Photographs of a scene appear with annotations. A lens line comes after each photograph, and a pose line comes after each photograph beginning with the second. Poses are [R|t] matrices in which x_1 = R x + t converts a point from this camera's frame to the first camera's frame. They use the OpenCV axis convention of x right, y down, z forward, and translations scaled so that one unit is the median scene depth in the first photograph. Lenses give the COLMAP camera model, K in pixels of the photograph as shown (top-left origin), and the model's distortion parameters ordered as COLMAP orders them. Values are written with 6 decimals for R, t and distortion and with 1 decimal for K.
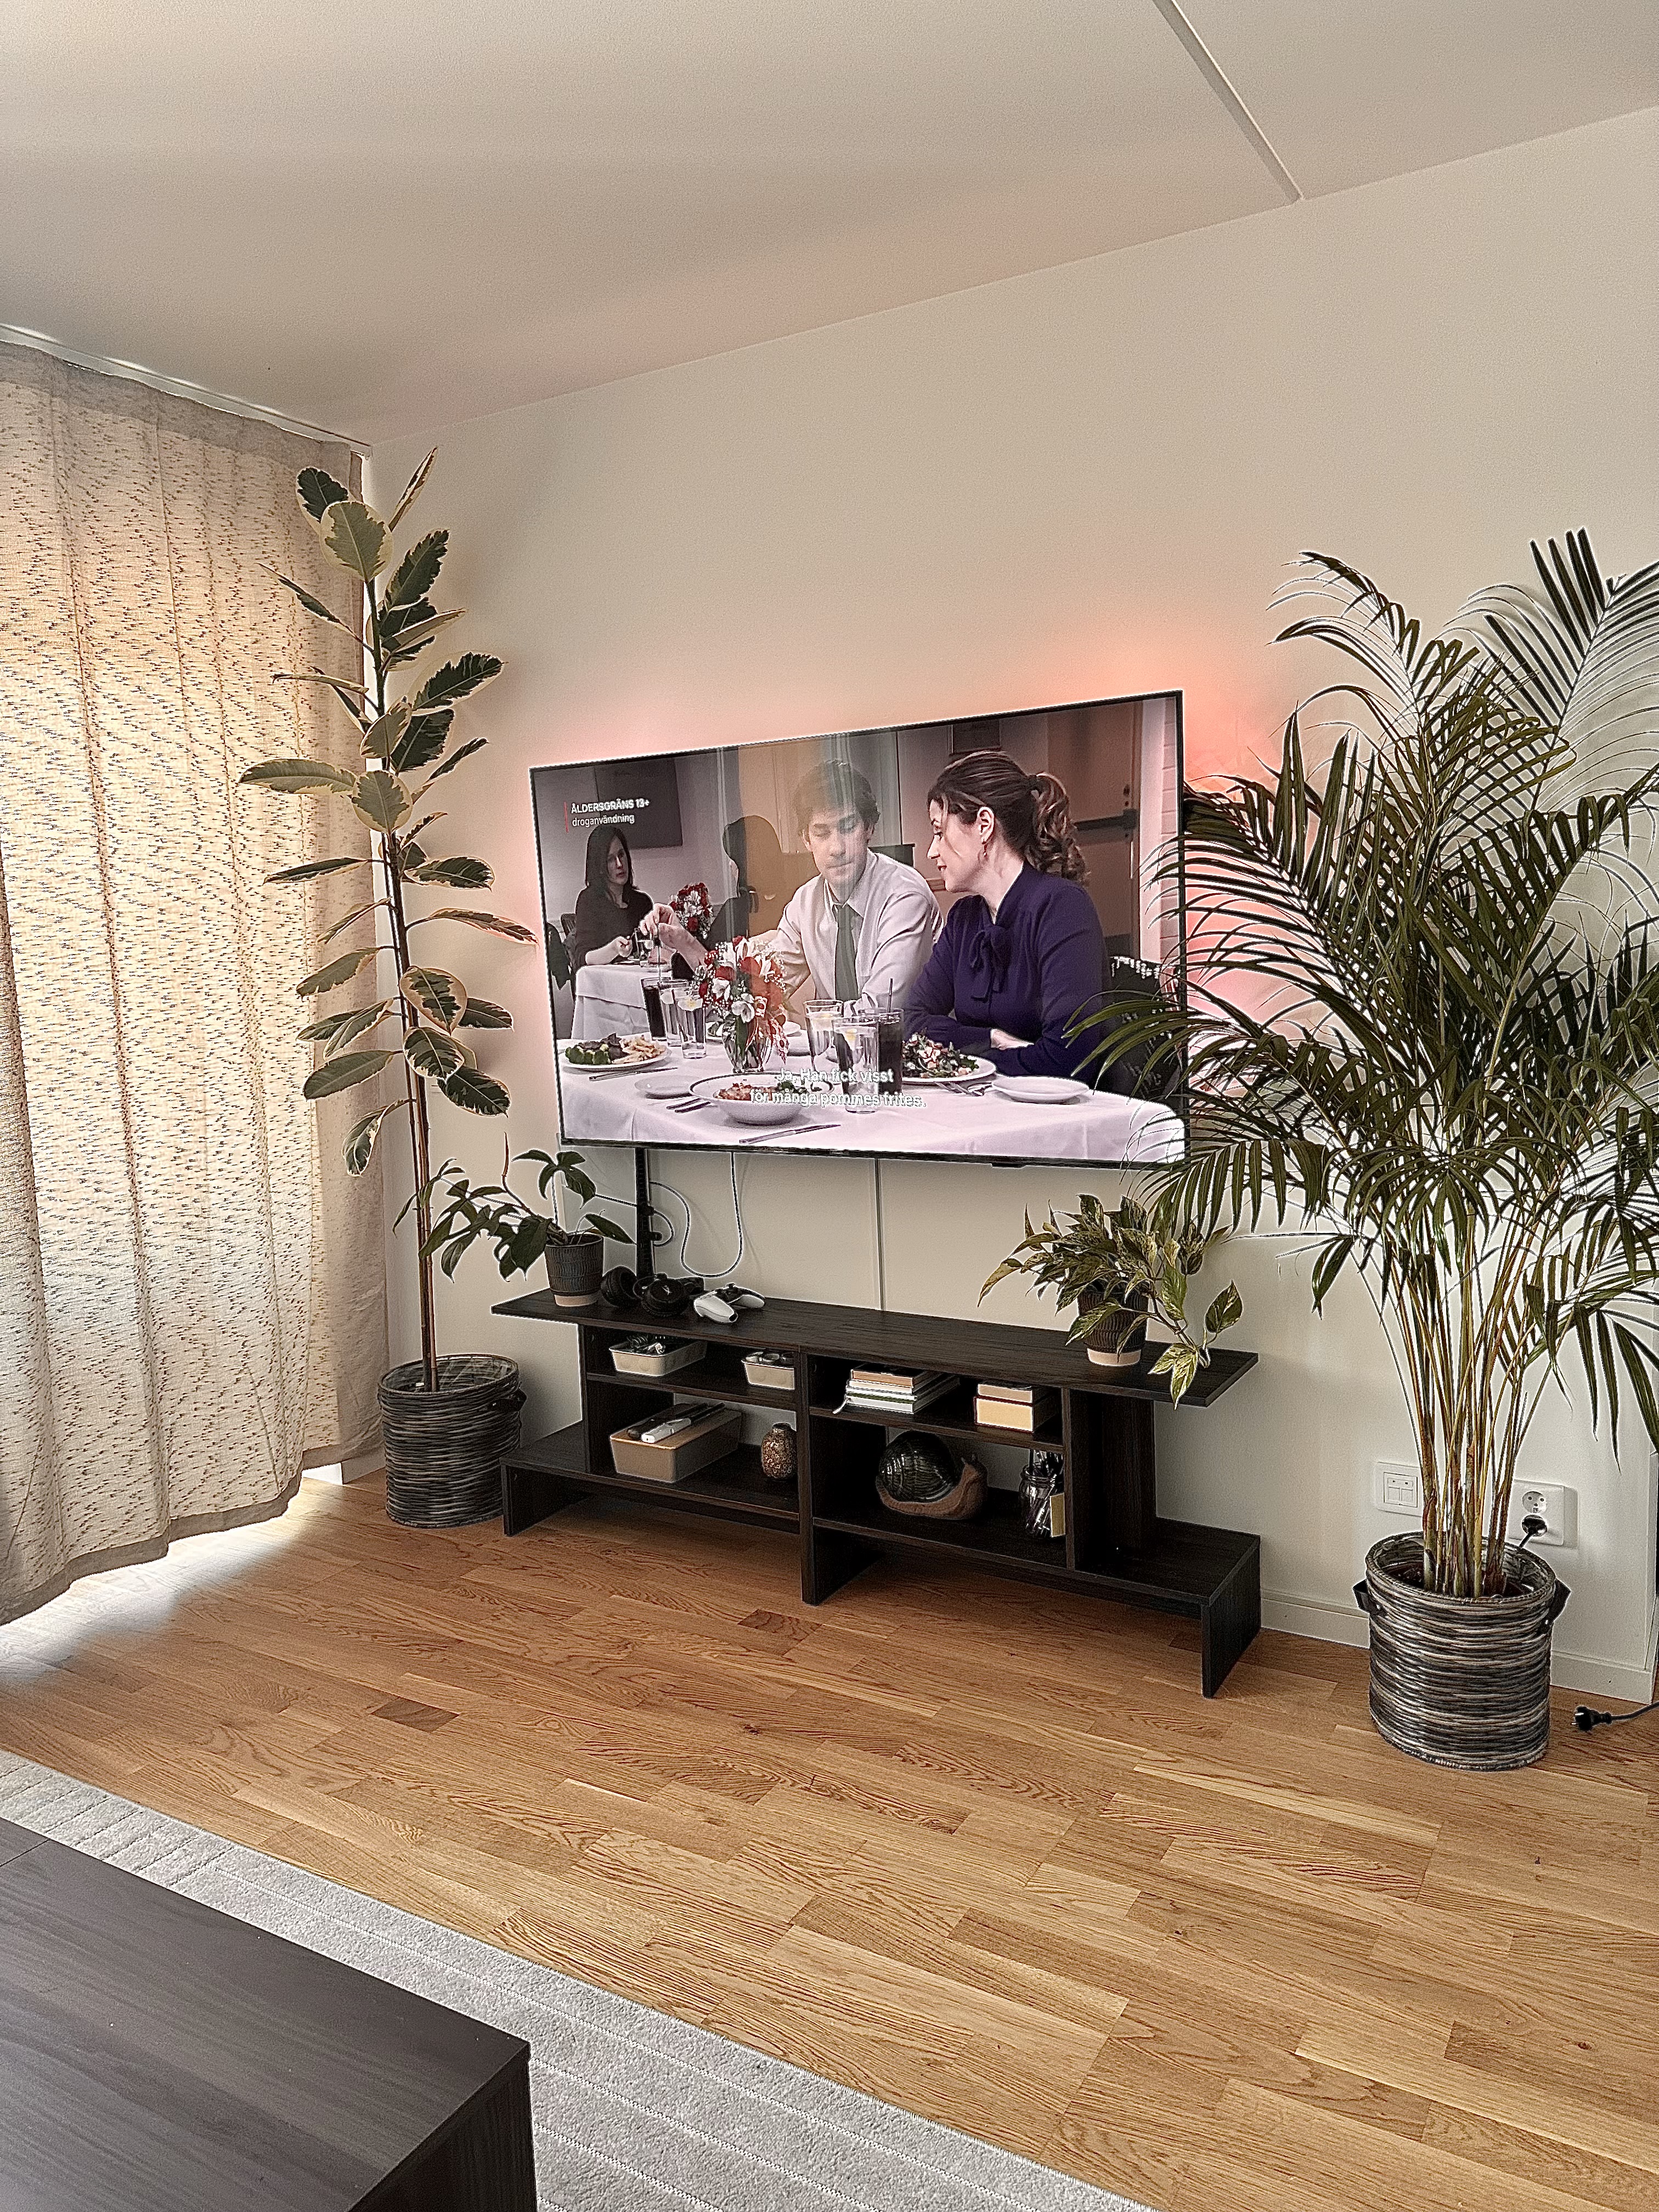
lens RADIAL K [[1562.3, 0, 819.3], [0, 1562.3, 1086.5], [0, 0, 1]] dist [0.018856, -0.009871]
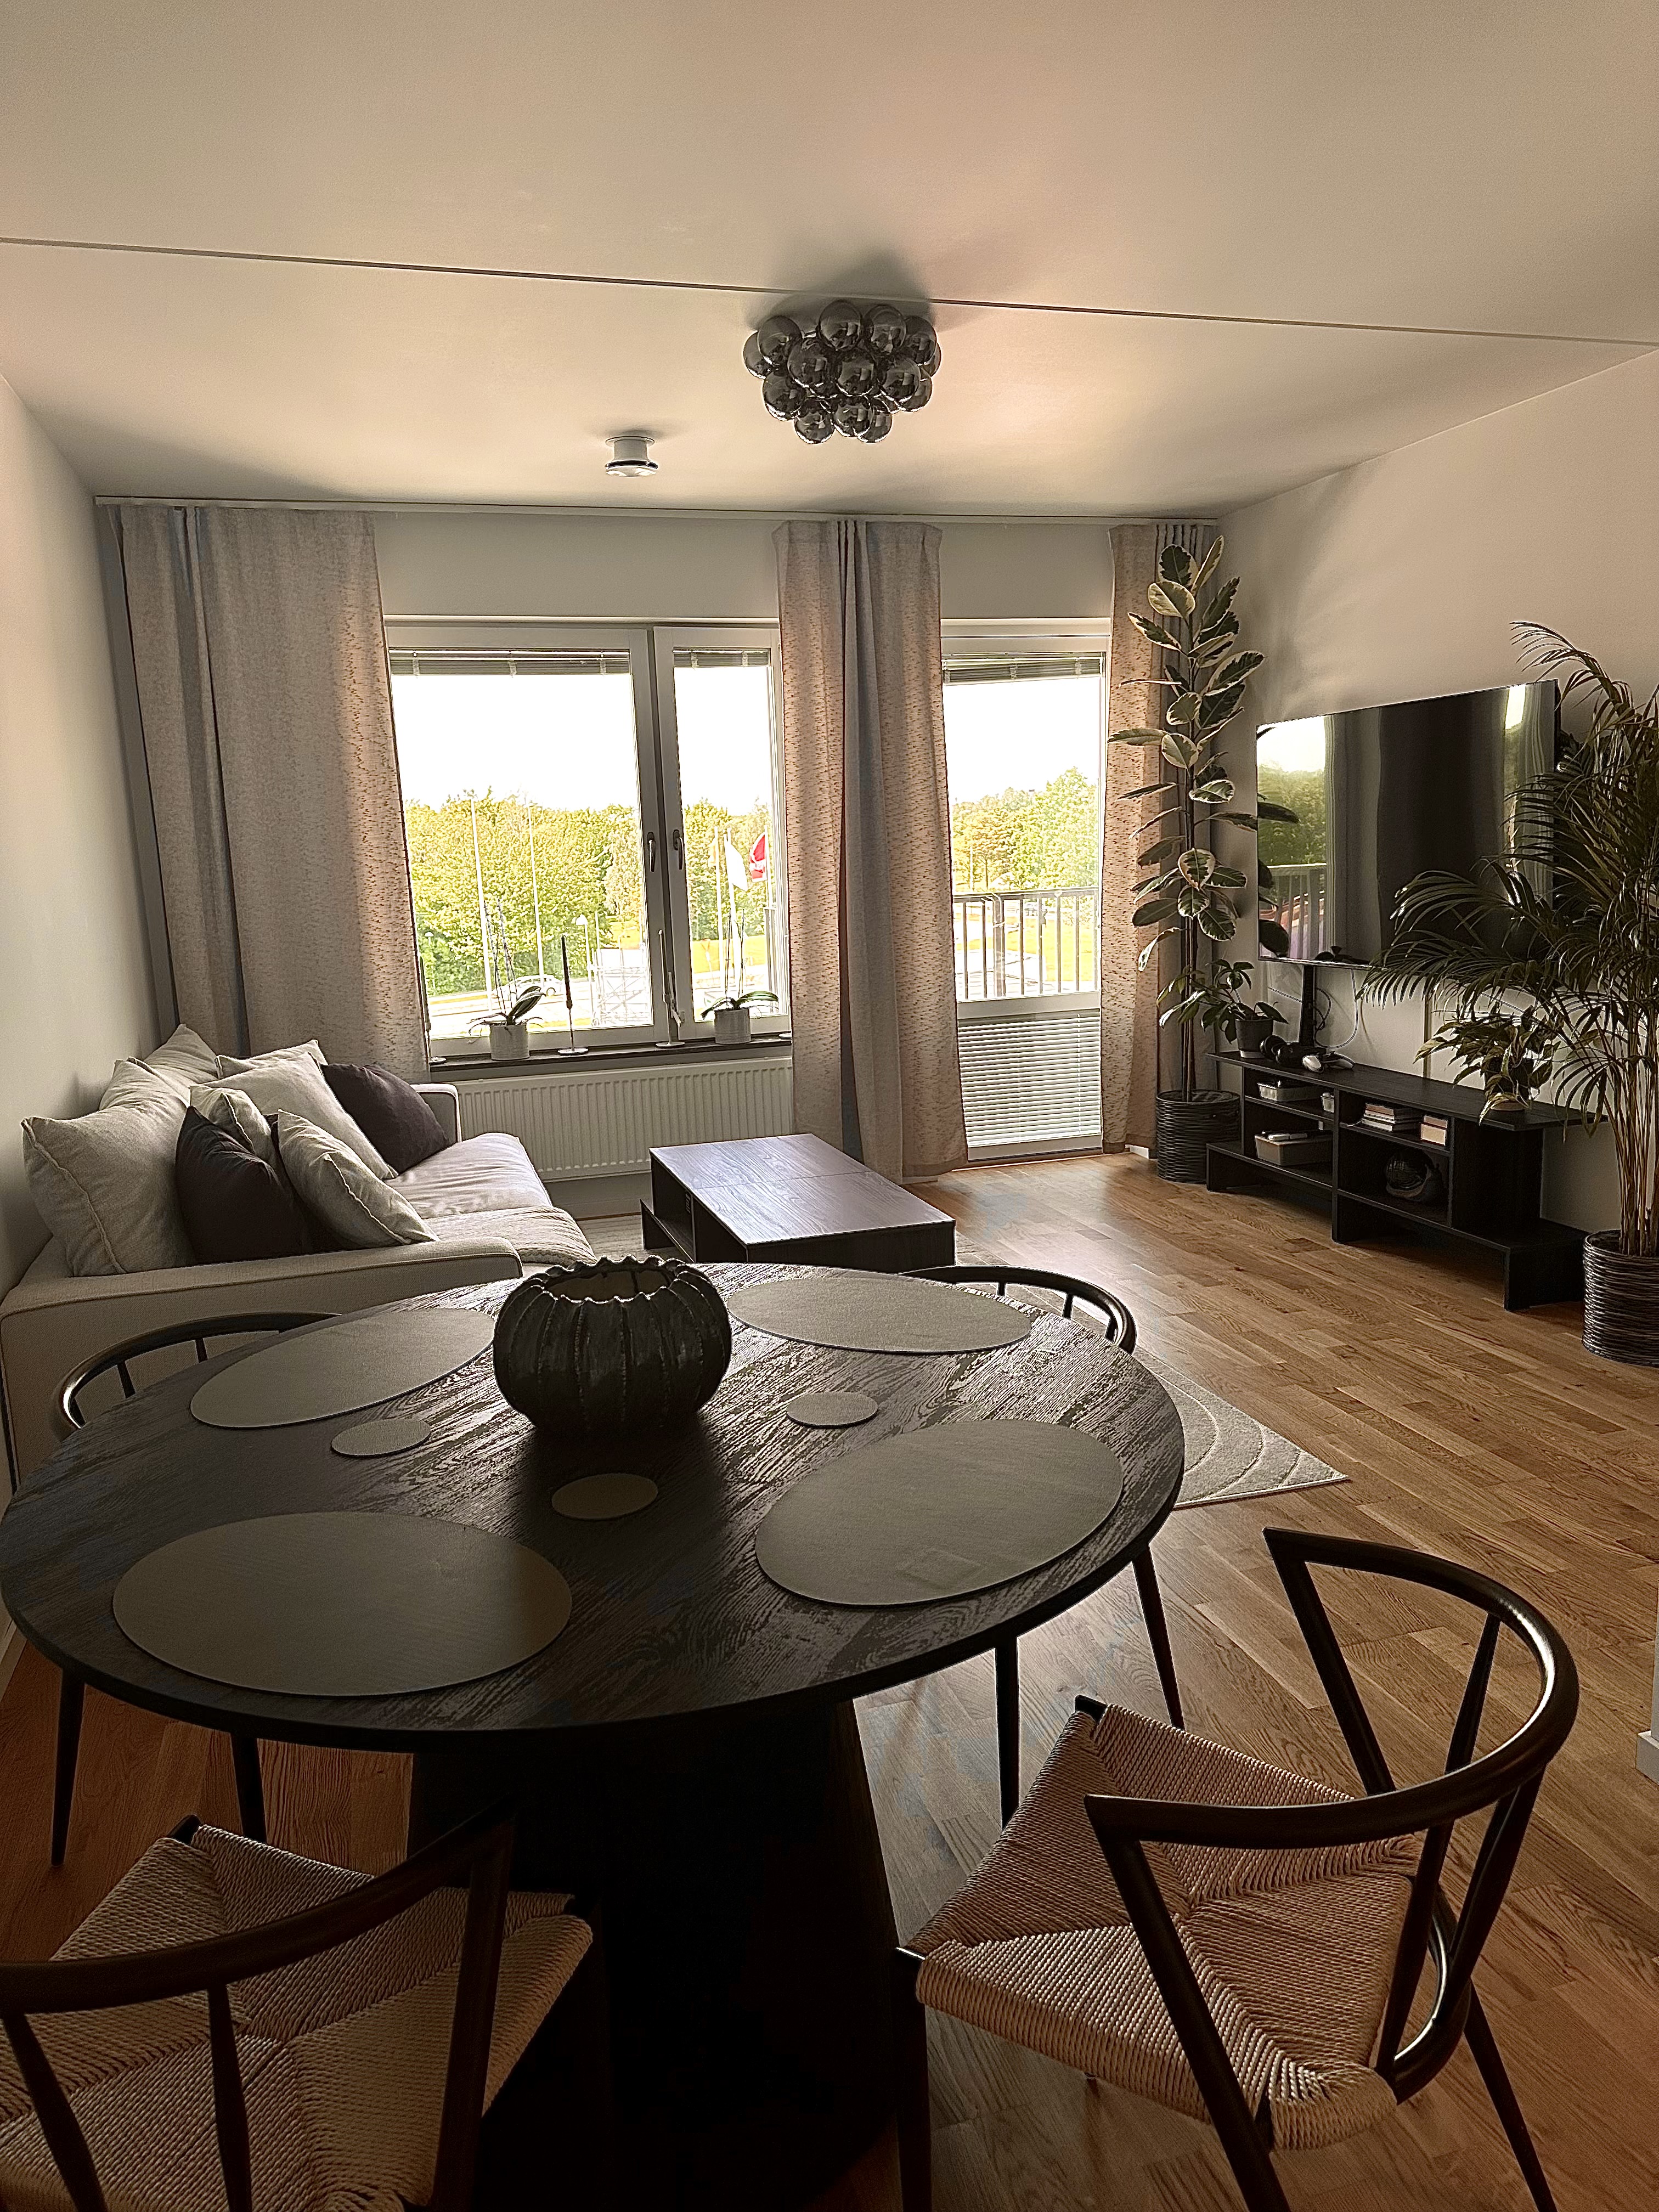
lens RADIAL K [[1562.3, 0, 819.3], [0, 1562.3, 1086.5], [0, 0, 1]] dist [0.018856, -0.009871]
pose [[0.734657, 0.111287, -0.669249, 0.705373], [-0.051495, 0.992756, 0.108553, 0.014236], [0.676481, -0.045286, 0.735066, -0.606425]]
